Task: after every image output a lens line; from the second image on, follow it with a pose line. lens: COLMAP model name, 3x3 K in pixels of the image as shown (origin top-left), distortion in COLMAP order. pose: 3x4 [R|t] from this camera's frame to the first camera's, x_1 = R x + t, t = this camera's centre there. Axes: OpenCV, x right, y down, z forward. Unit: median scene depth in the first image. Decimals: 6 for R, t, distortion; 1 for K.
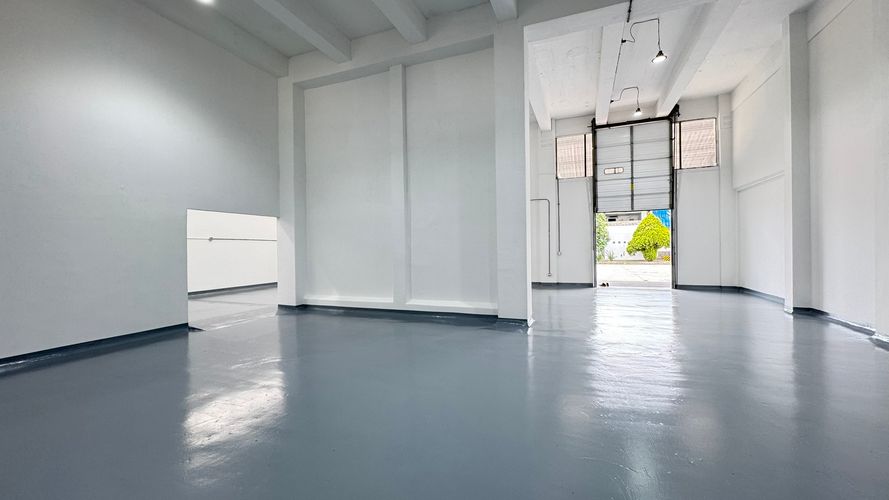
lens RADIAL K [[354.7, 0, 444.6], [0, 354.7, 250.2], [0, 0, 1]] dist [-0.001972, 0.000113]
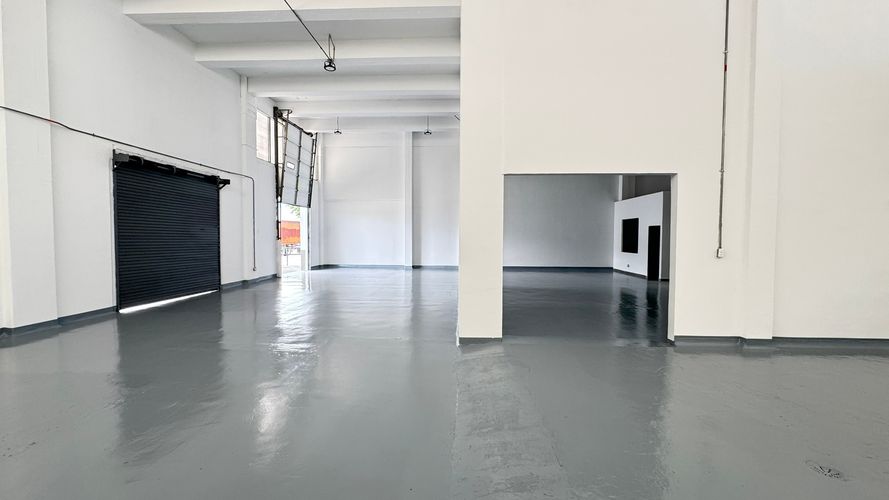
lens RADIAL K [[353.6, 0, 444.1], [0, 353.6, 250.2], [0, 0, 1]] dist [-0.003388, 0.000414]
pose [[-0.320782, -0.024395, 0.946839, -0.704080], [0.001205, 0.999657, 0.026164, 0.003503], [-0.947152, 0.009533, -0.320642, 0.934676]]
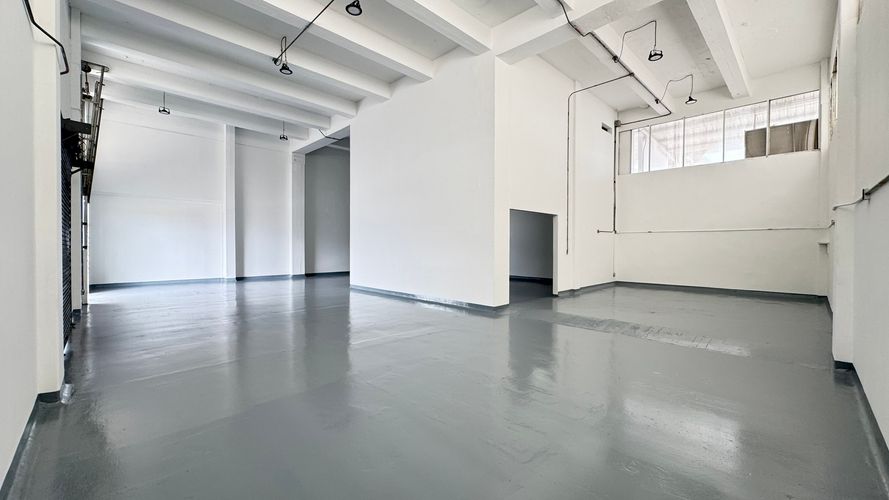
lens RADIAL K [[354.7, 0, 444.6], [0, 354.7, 250.2], [0, 0, 1]] dist [-0.001972, 0.000113]
pose [[-0.914277, 0.005122, 0.405058, -0.514609], [0.009409, 0.999919, 0.008592, 0.002392], [-0.404981, 0.011666, -0.914251, 1.423973]]
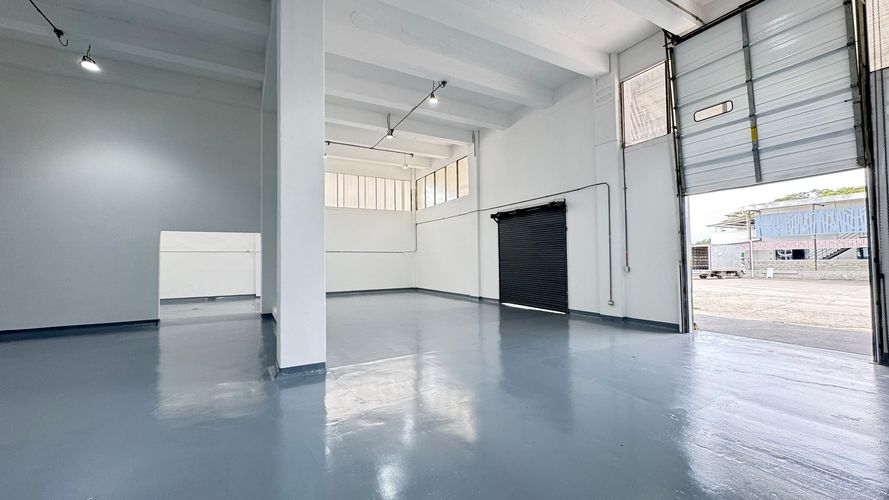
lens RADIAL K [[353.6, 0, 444.1], [0, 353.6, 250.2], [0, 0, 1]] dist [-0.003388, 0.000414]
pose [[0.780558, -0.014129, -0.624924, 0.504848], [-0.000160, 0.999740, -0.022802, -0.010041], [0.625083, 0.017899, 0.780353, 0.366250]]
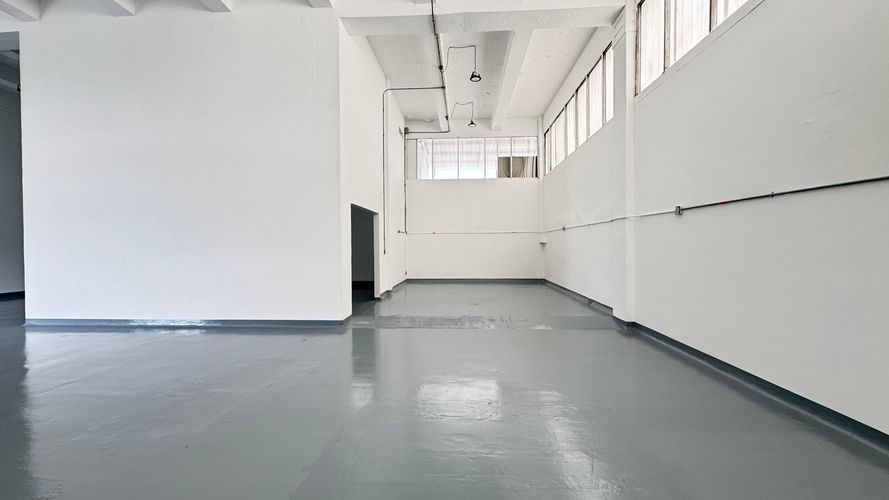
lens RADIAL K [[353.6, 0, 444.1], [0, 353.6, 250.2], [0, 0, 1]] dist [-0.003388, 0.000414]
pose [[-0.947734, 0.024250, -0.318139, -0.310042], [0.019185, 0.999635, 0.019046, -0.001390], [0.318485, 0.011948, -0.947853, 1.349949]]
